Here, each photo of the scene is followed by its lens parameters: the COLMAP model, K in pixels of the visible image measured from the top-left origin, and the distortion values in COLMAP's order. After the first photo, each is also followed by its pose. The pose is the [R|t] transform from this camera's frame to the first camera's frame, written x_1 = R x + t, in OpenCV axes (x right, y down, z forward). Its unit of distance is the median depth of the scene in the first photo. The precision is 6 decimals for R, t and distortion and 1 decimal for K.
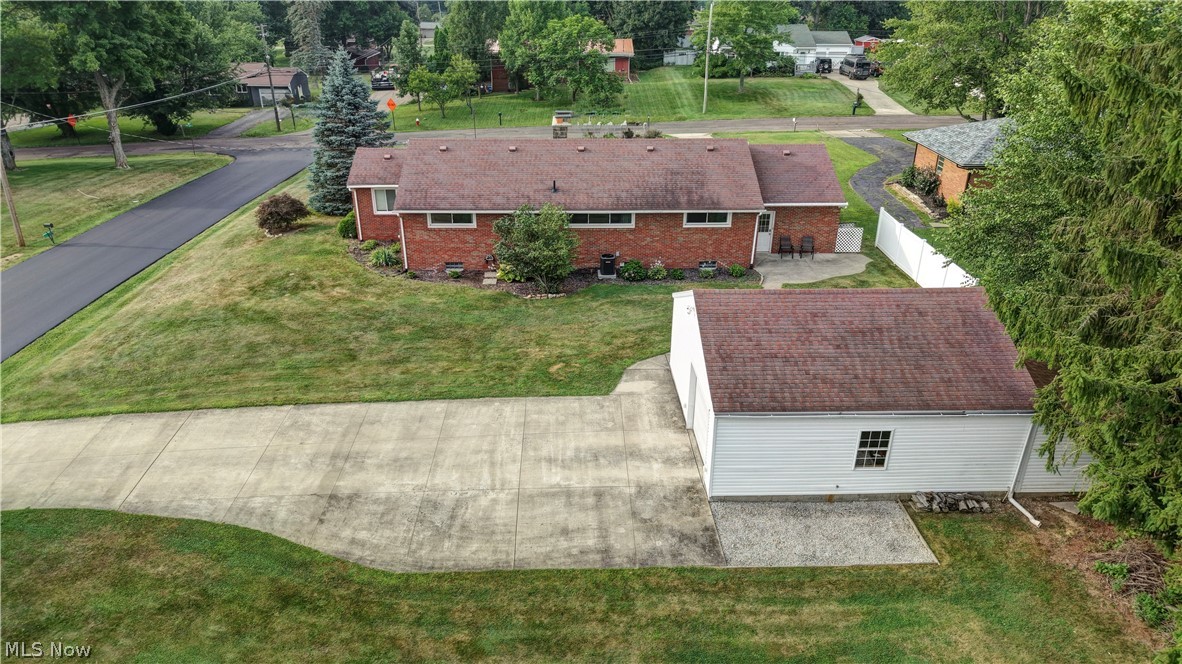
lens RADIAL K [[785.8, 0, 589.5], [0, 785.8, 329.0], [0, 0, 1]] dist [0.097686, -0.207611]
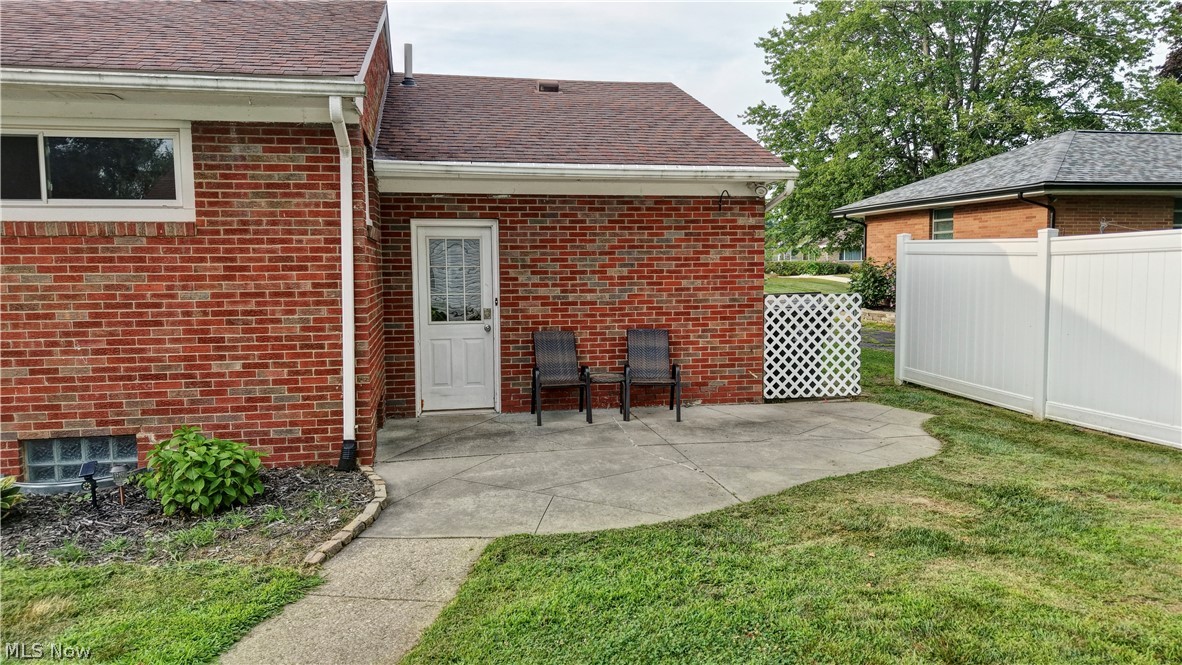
lens RADIAL K [[781.2, 0, 587.4], [0, 781.2, 325.5], [0, 0, 1]] dist [0.065286, -0.083153]
pose [[0.985282, -0.021137, 0.169623, 0.234196], [0.079203, 0.935827, -0.343445, -0.043394], [-0.151479, 0.351824, 0.923728, 0.841849]]
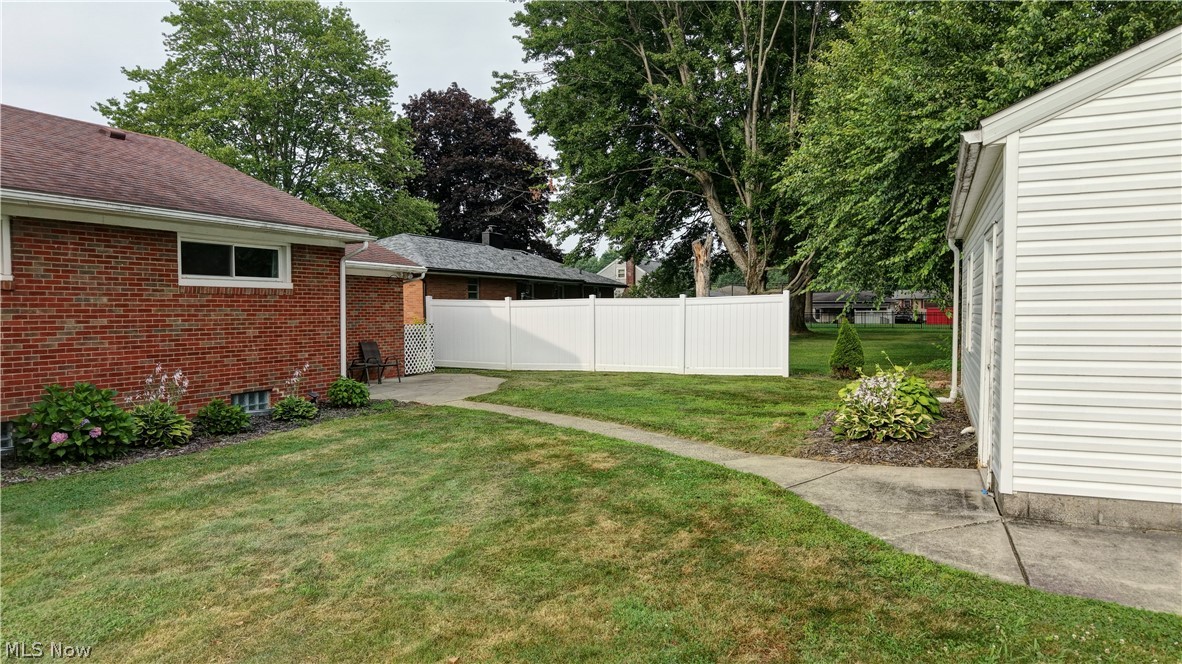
lens RADIAL K [[781.2, 0, 587.4], [0, 781.2, 325.0], [0, 0, 1]] dist [0.065286, -0.083153]
pose [[0.425302, -0.021481, 0.904796, -0.095462], [0.387319, 0.907867, -0.160507, -0.001501], [-0.817987, 0.418708, 0.394438, 0.752872]]
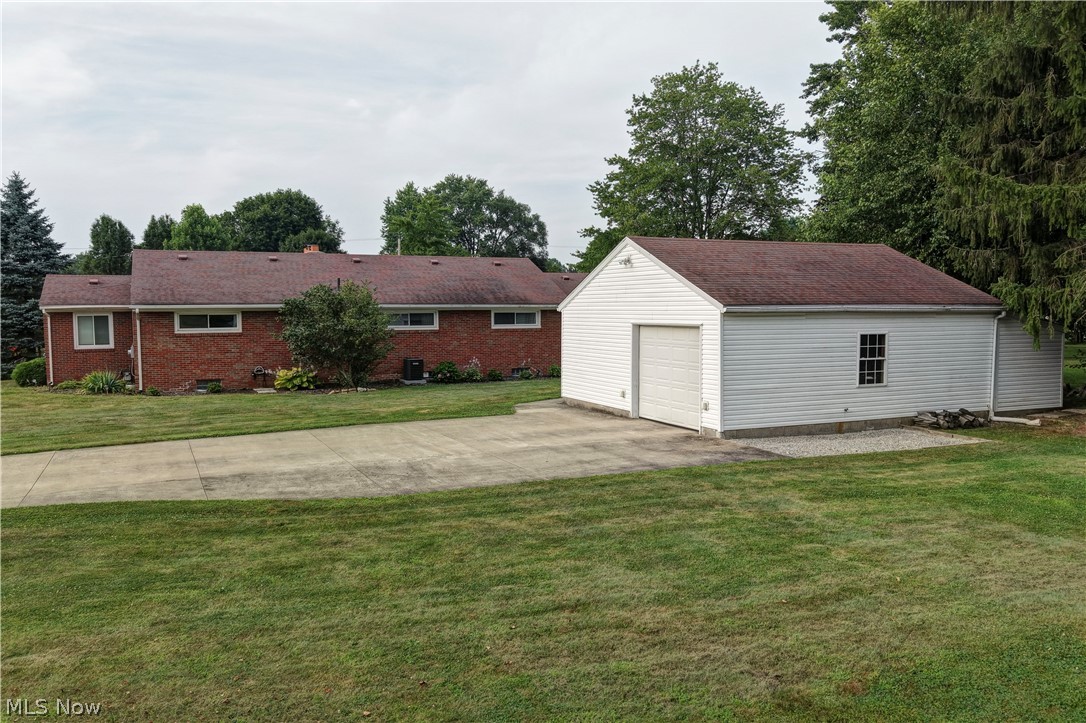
lens RADIAL K [[856.8, 0, 543.0], [0, 856.8, 361.5], [0, 0, 1]] dist [0.011751, -0.008374]
pose [[0.922935, -0.028325, 0.383913, -0.196014], [0.165060, 0.930080, -0.328187, 0.228848], [-0.347774, 0.366264, 0.863078, 0.169931]]
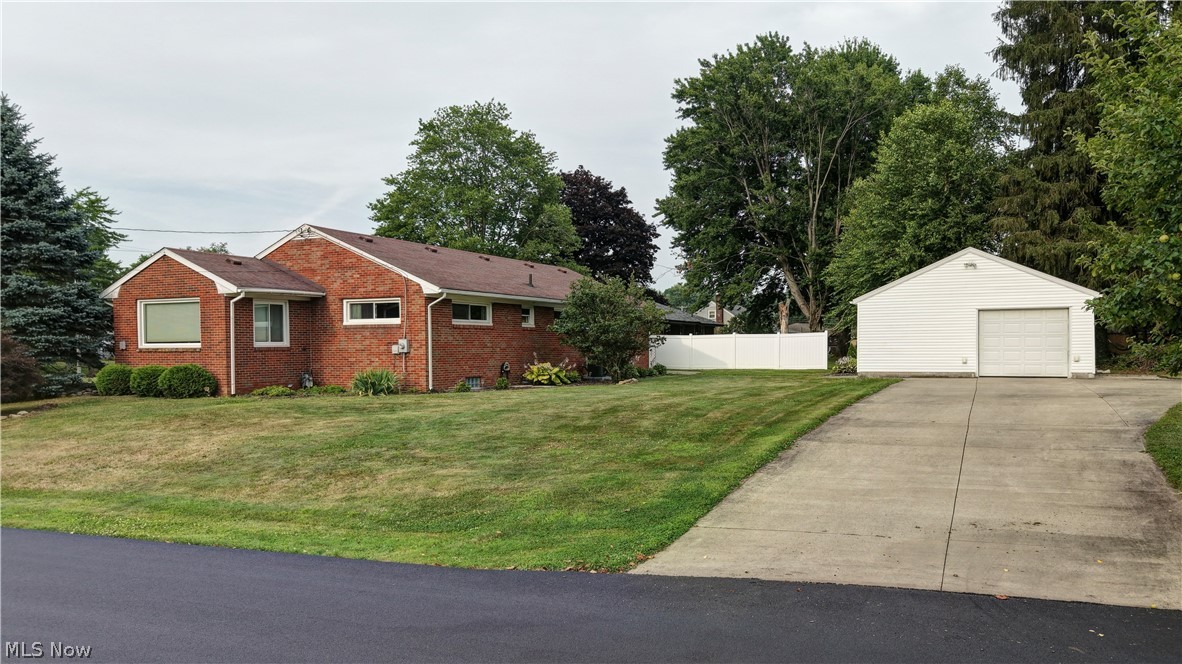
lens RADIAL K [[858.2, 0, 623.7], [0, 858.2, 360.8], [0, 0, 1]] dist [0.031685, -0.000830]
pose [[0.437815, -0.017573, 0.898893, -0.802979], [0.382566, 0.908420, -0.168573, 0.080518], [-0.813610, 0.417690, 0.404443, 0.597673]]
